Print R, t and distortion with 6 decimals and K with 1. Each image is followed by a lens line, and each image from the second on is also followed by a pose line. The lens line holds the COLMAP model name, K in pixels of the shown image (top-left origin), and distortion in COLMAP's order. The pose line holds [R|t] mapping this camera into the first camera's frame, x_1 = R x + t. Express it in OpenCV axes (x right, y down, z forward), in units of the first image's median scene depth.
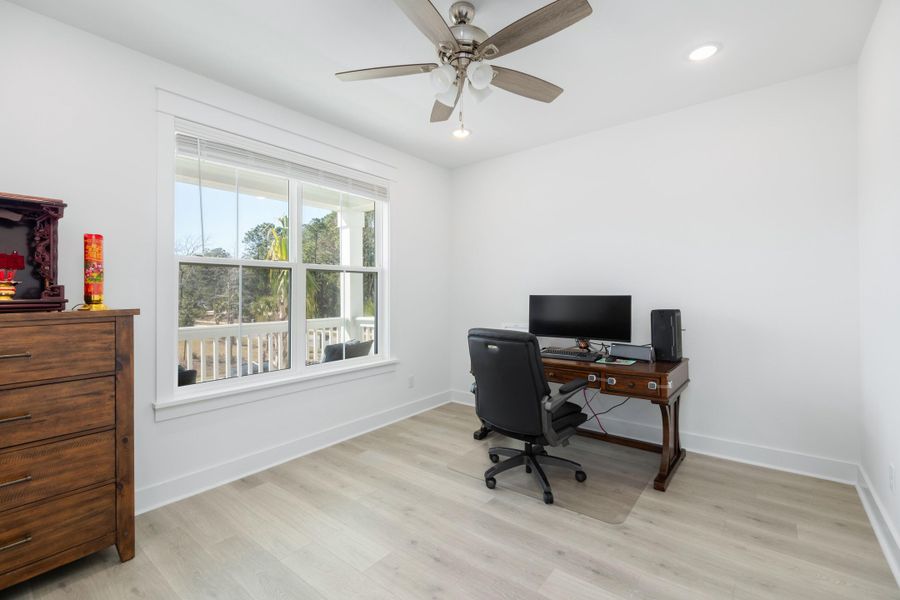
lens RADIAL K [[395.7, 0, 447.7], [0, 395.7, 293.6], [0, 0, 1]] dist [0.000451, 0.000228]
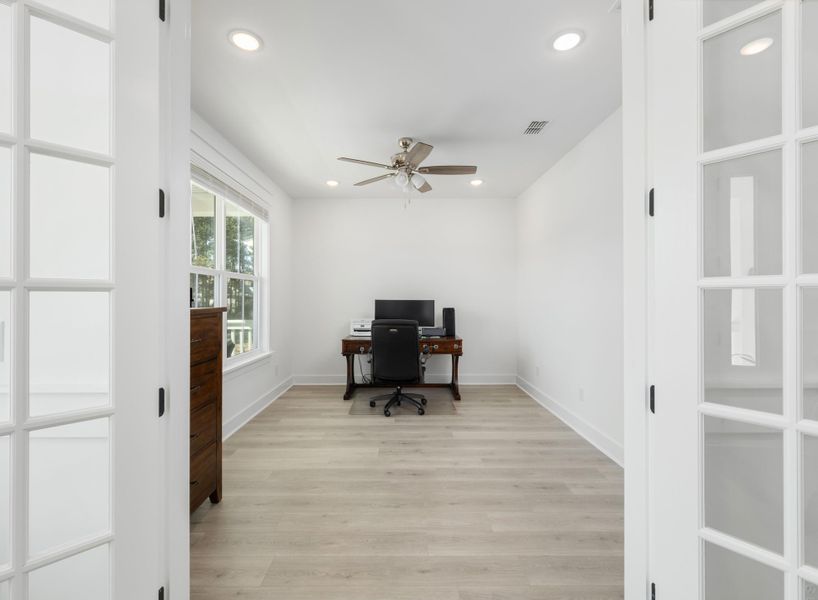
lens RADIAL K [[375.8, 0, 409.8], [0, 375.8, 300.3], [0, 0, 1]] dist [-0.002502, -0.000039]
pose [[0.763416, 0.003960, 0.645895, -0.800951], [-0.003101, 0.999992, -0.002466, 0.012017], [-0.645900, -0.000120, 0.763422, -0.241713]]
